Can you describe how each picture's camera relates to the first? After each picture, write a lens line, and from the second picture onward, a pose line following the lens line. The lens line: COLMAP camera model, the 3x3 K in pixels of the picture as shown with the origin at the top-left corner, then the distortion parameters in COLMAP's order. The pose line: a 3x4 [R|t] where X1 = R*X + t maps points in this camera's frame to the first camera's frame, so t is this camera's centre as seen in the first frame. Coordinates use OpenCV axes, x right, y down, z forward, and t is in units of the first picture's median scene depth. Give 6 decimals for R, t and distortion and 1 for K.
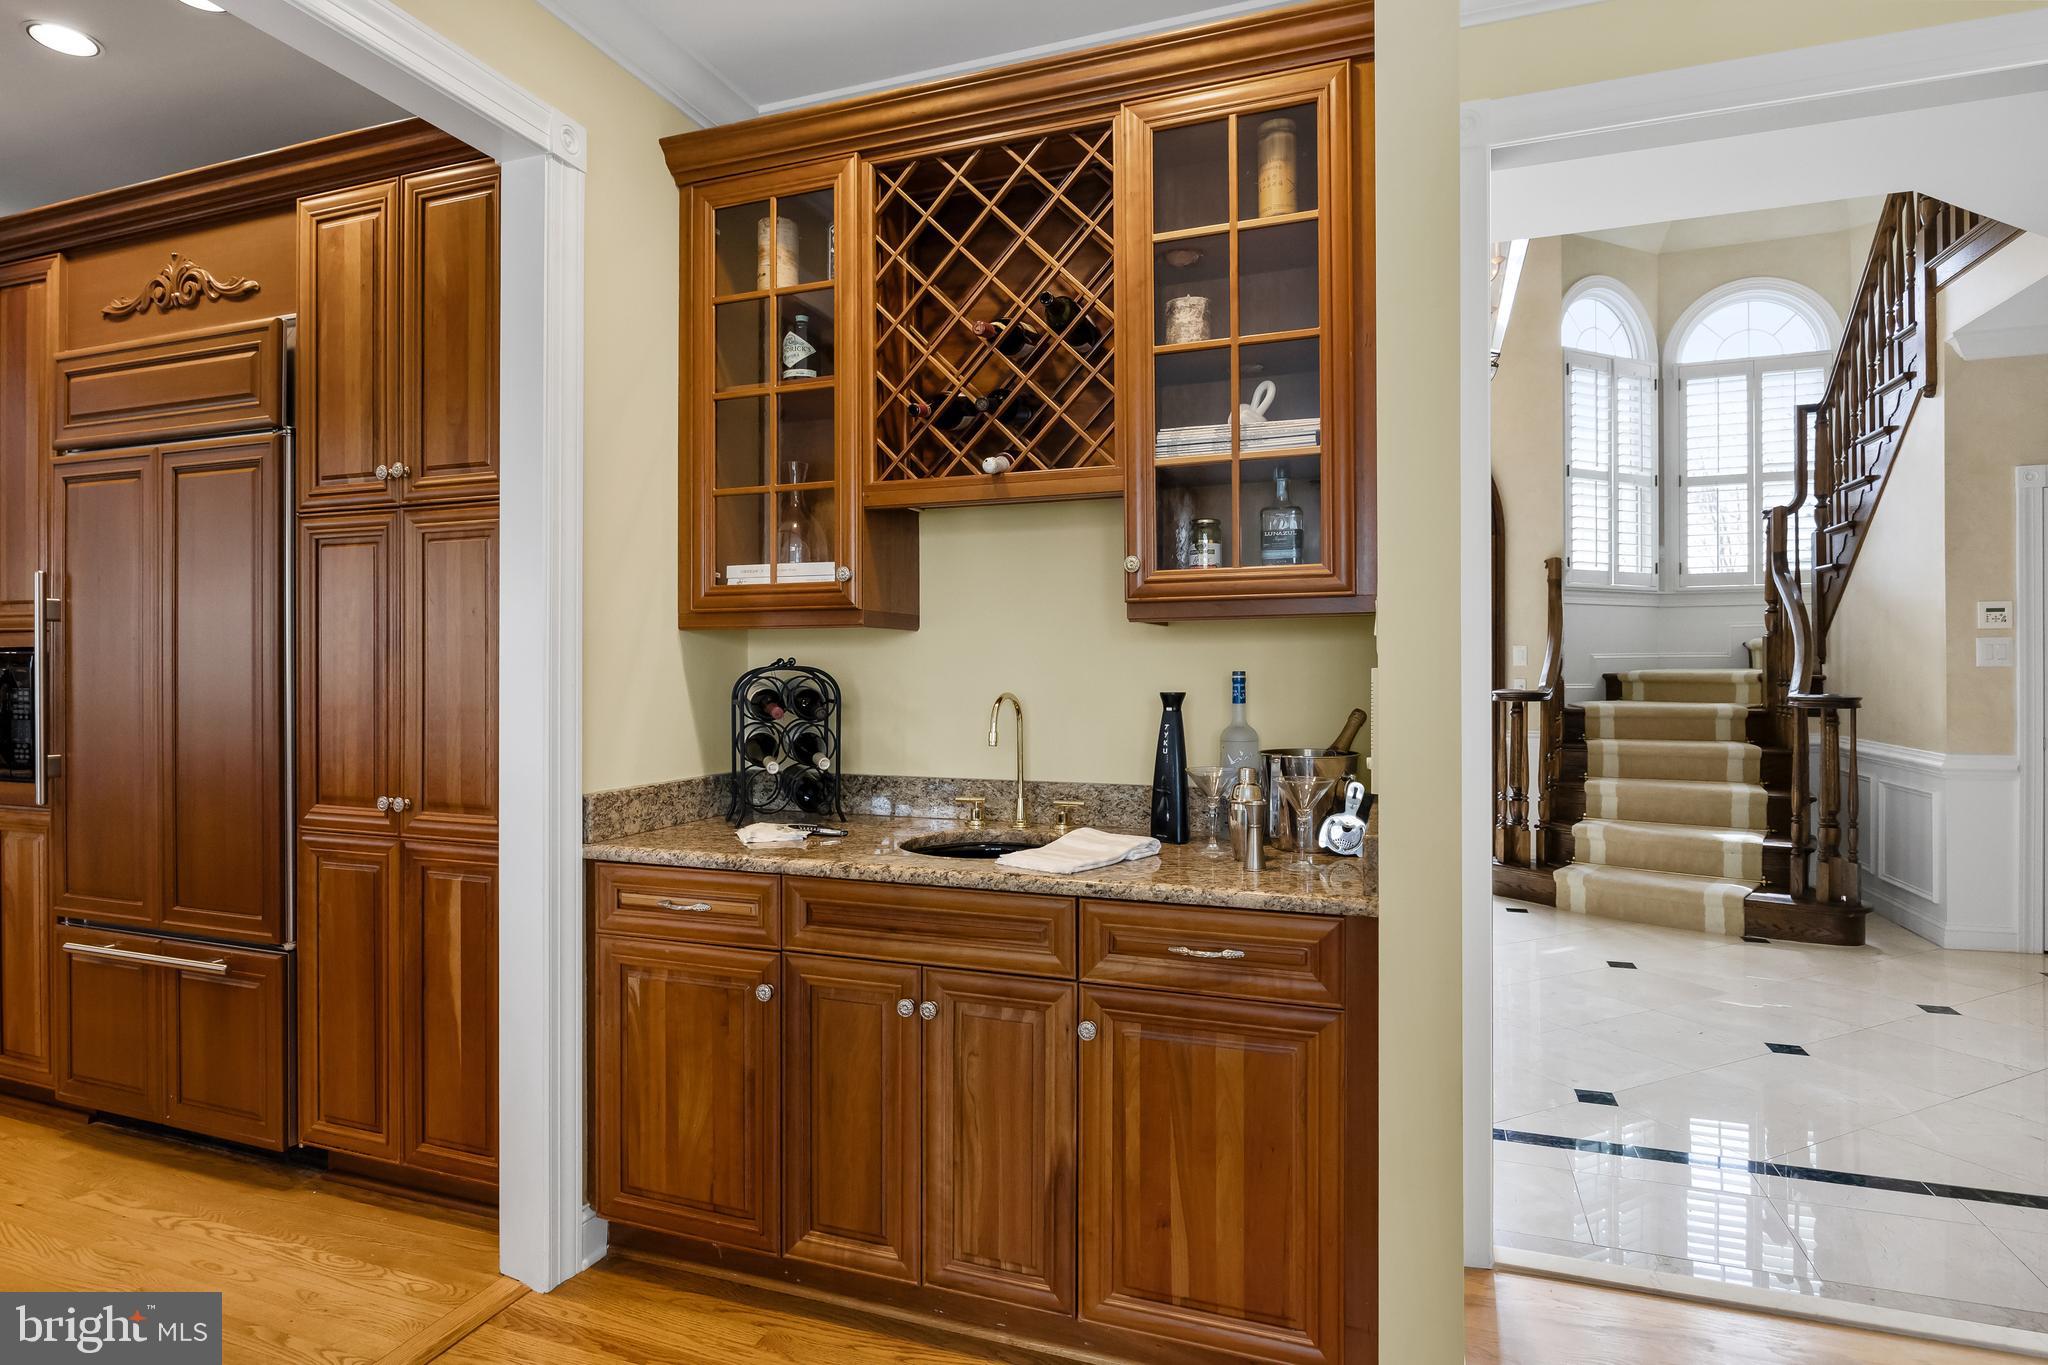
lens RADIAL K [[1067.2, 0, 1027.8], [0, 1067.2, 668.2], [0, 0, 1]] dist [-0.008254, -0.000391]
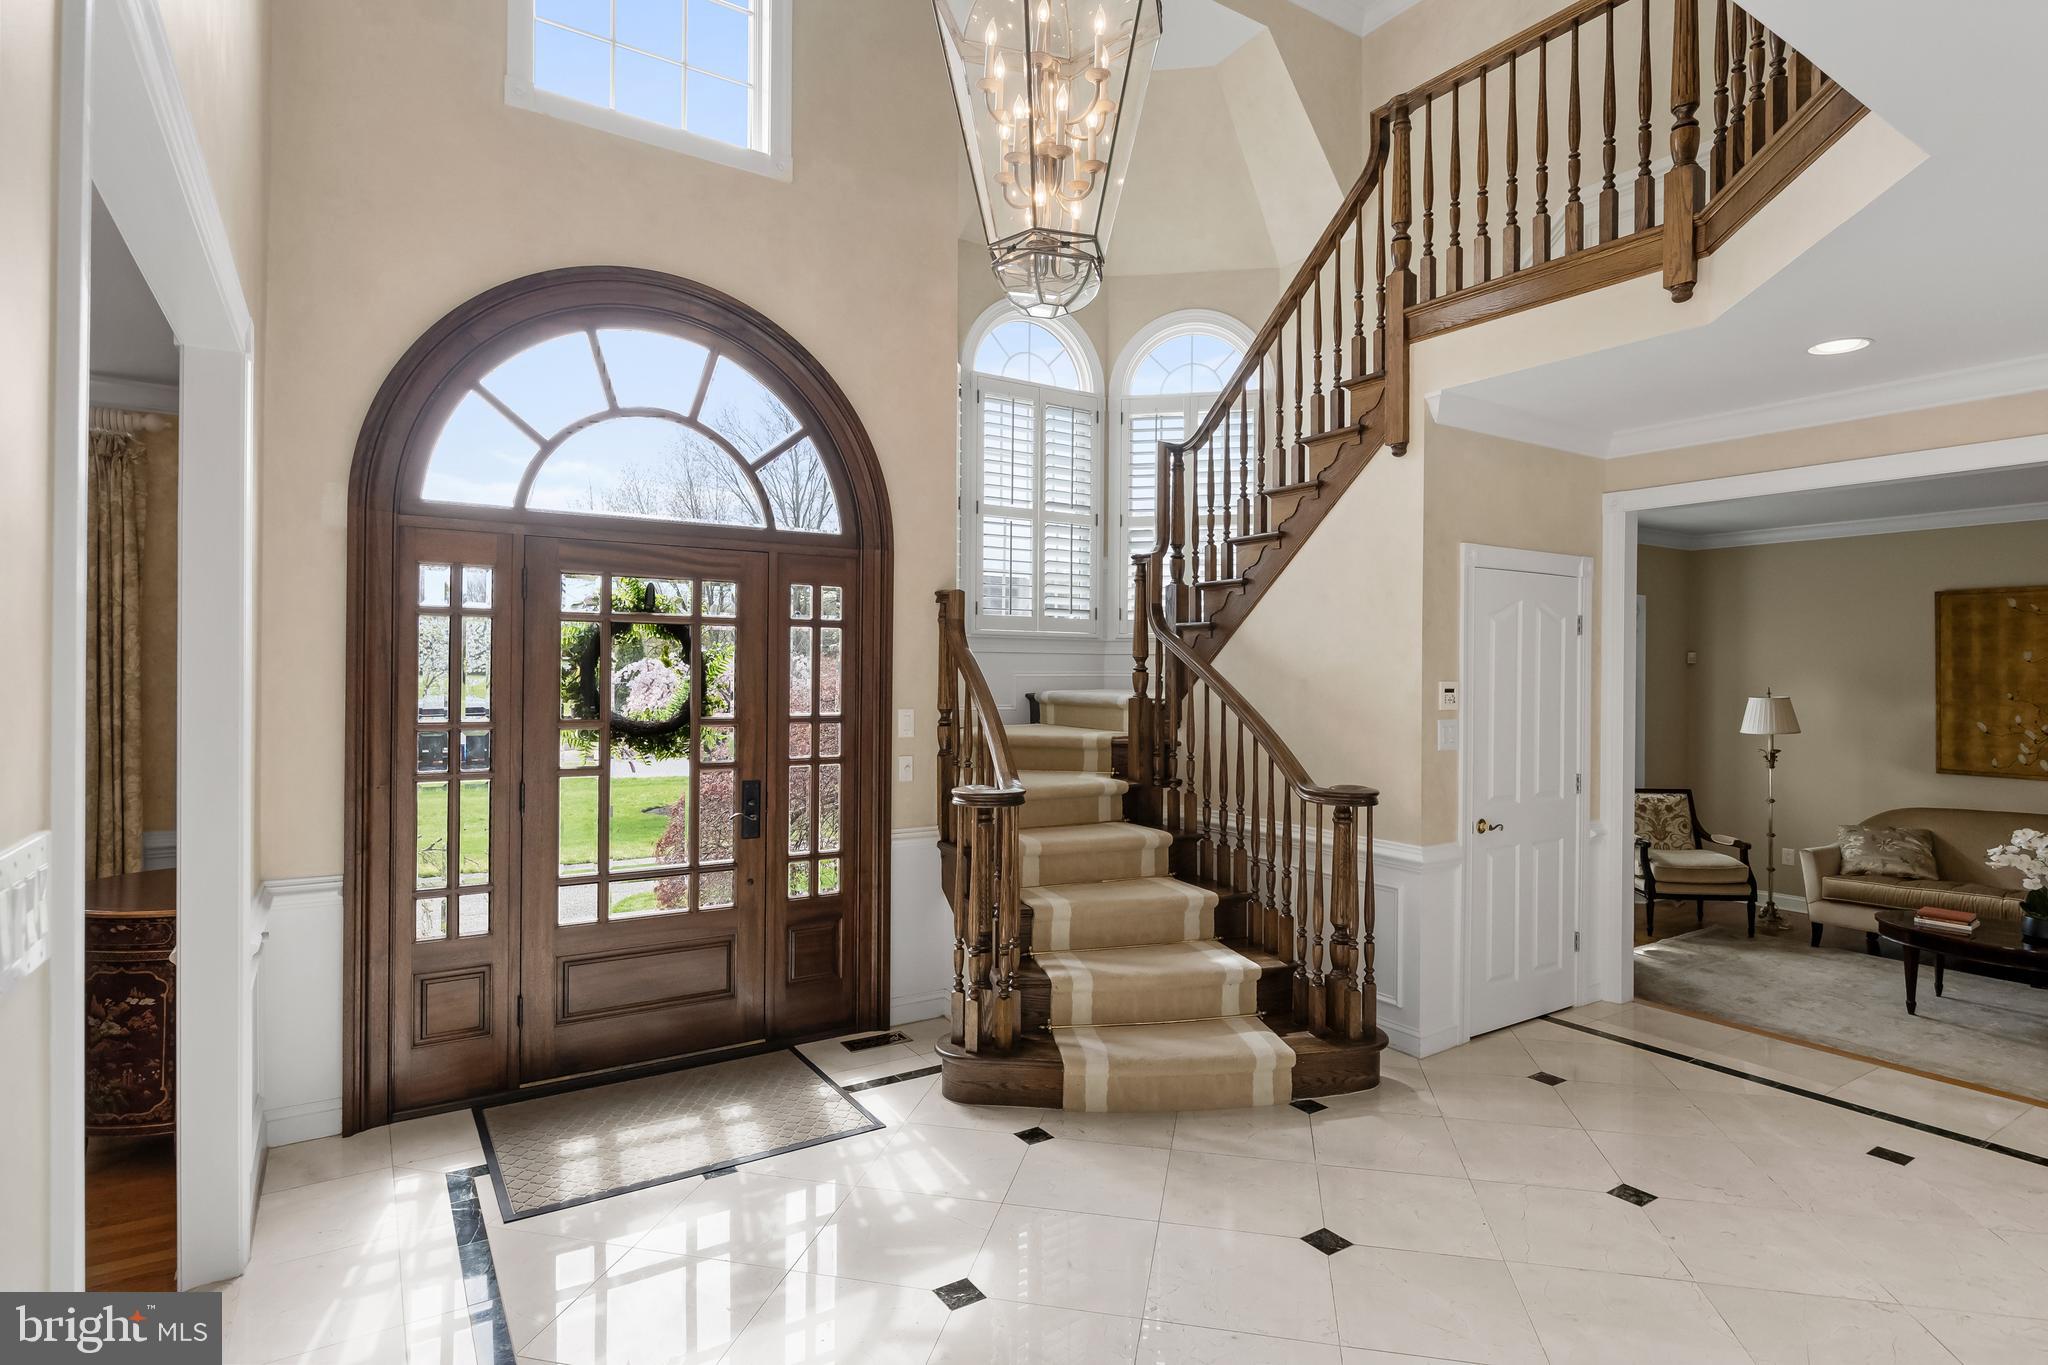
lens RADIAL K [[1035.8, 0, 1012.6], [0, 1035.8, 673.1], [0, 0, 1]] dist [-0.010846, 0.001425]
pose [[0.603484, 0.006823, 0.797346, -0.121594], [-0.010515, 0.999945, -0.000599, -0.124362], [-0.797306, -0.008023, 0.603522, 1.416575]]
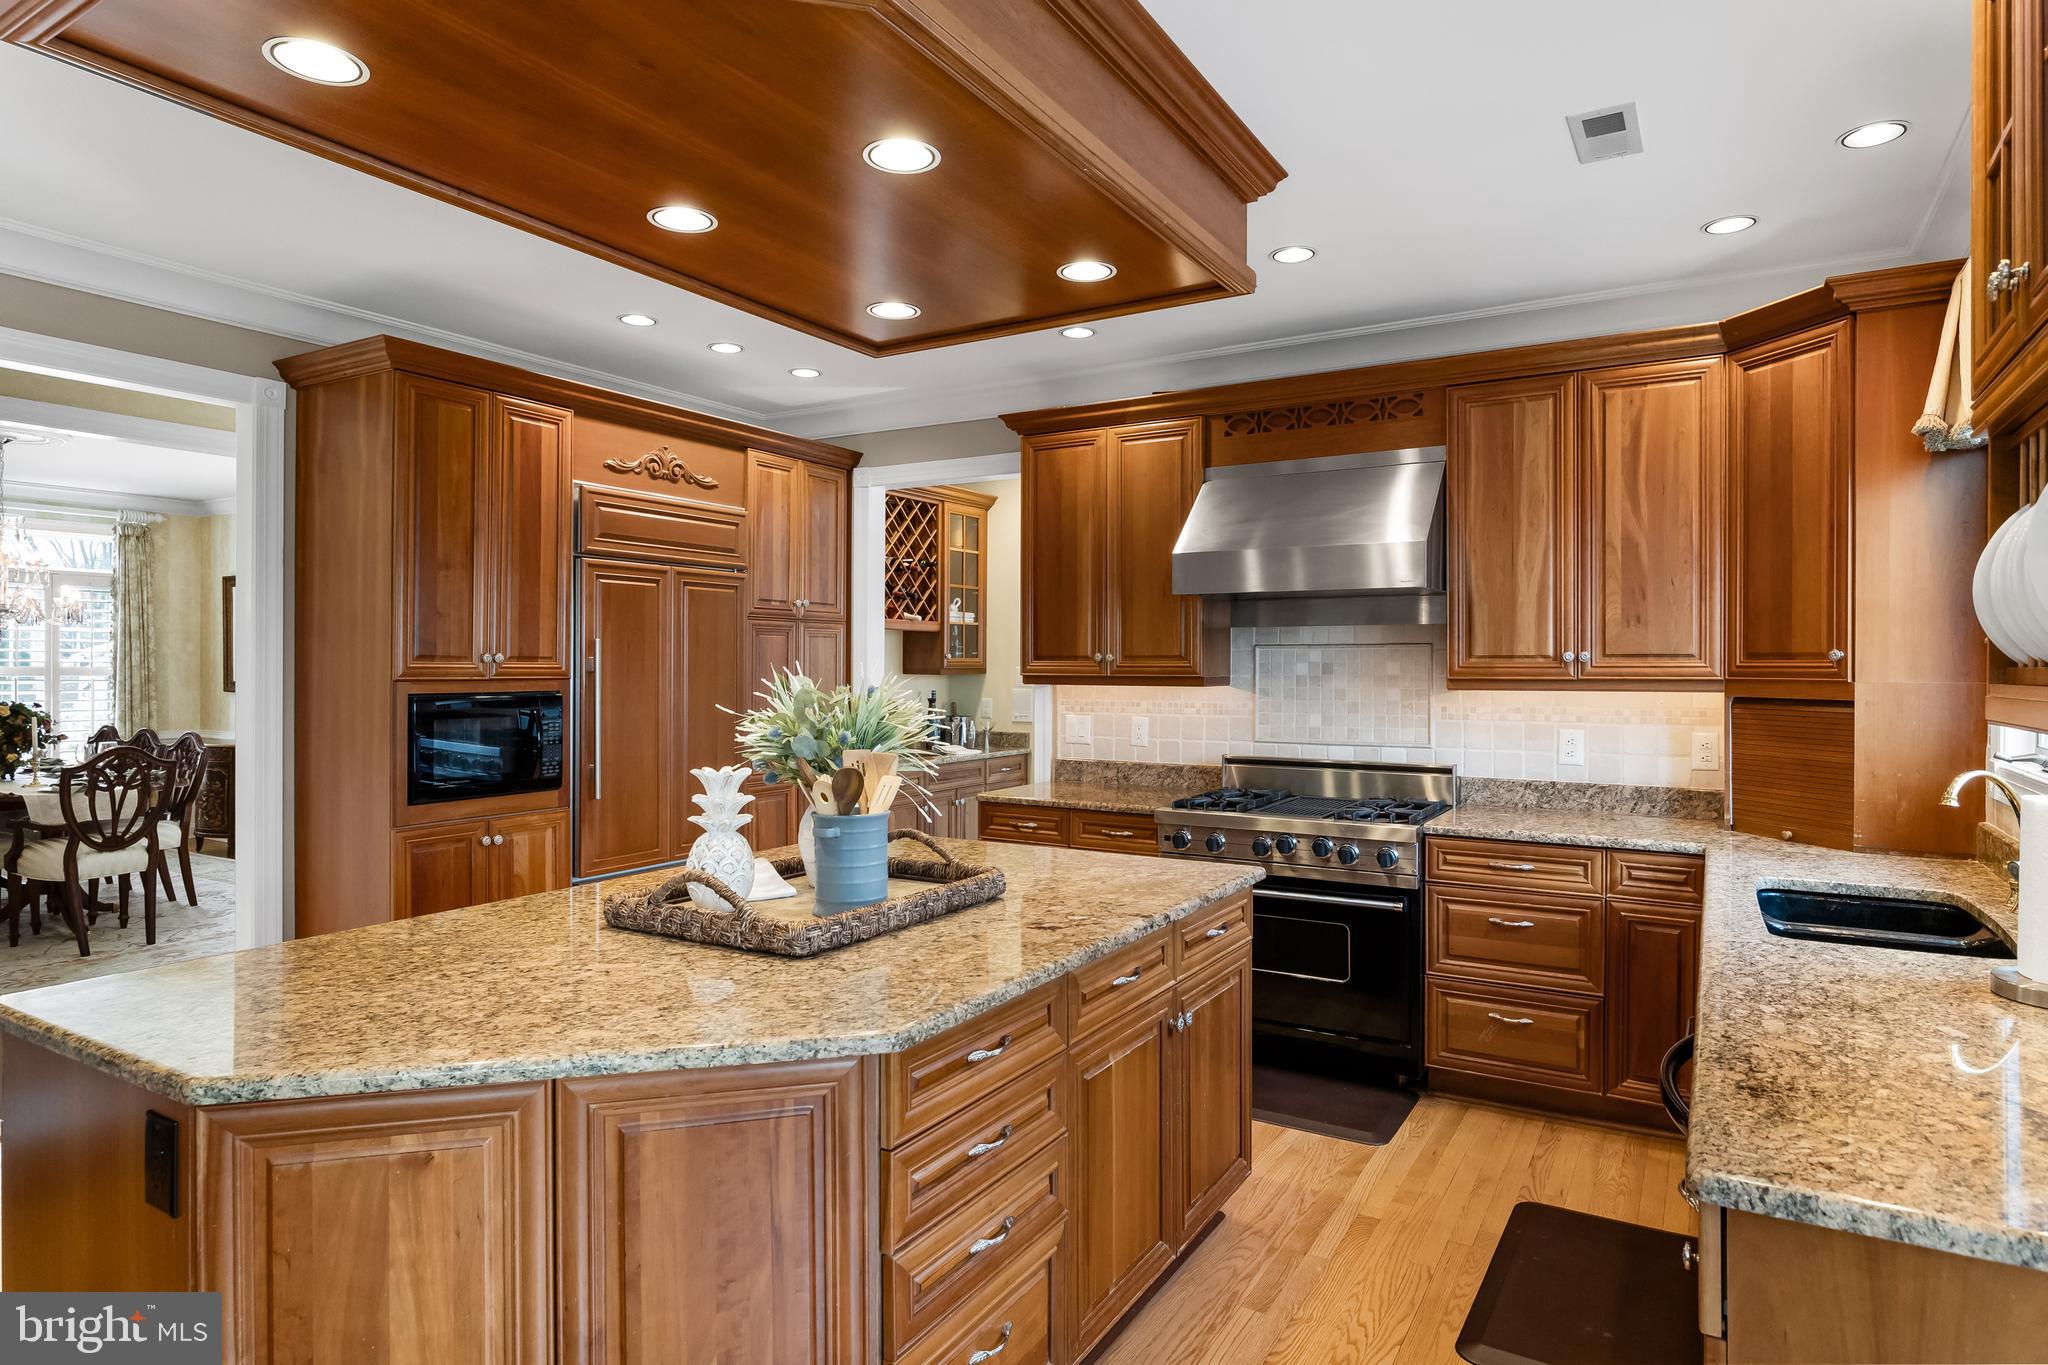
lens RADIAL K [[1177.3, 0, 1028.9], [0, 1177.3, 675.8], [0, 0, 1]] dist [0.006586, 0.000982]
pose [[0.187623, -0.007985, 0.982209, -2.717863], [-0.003623, 0.999955, 0.008821, -0.064132], [-0.982234, -0.005214, 0.187586, 0.127706]]
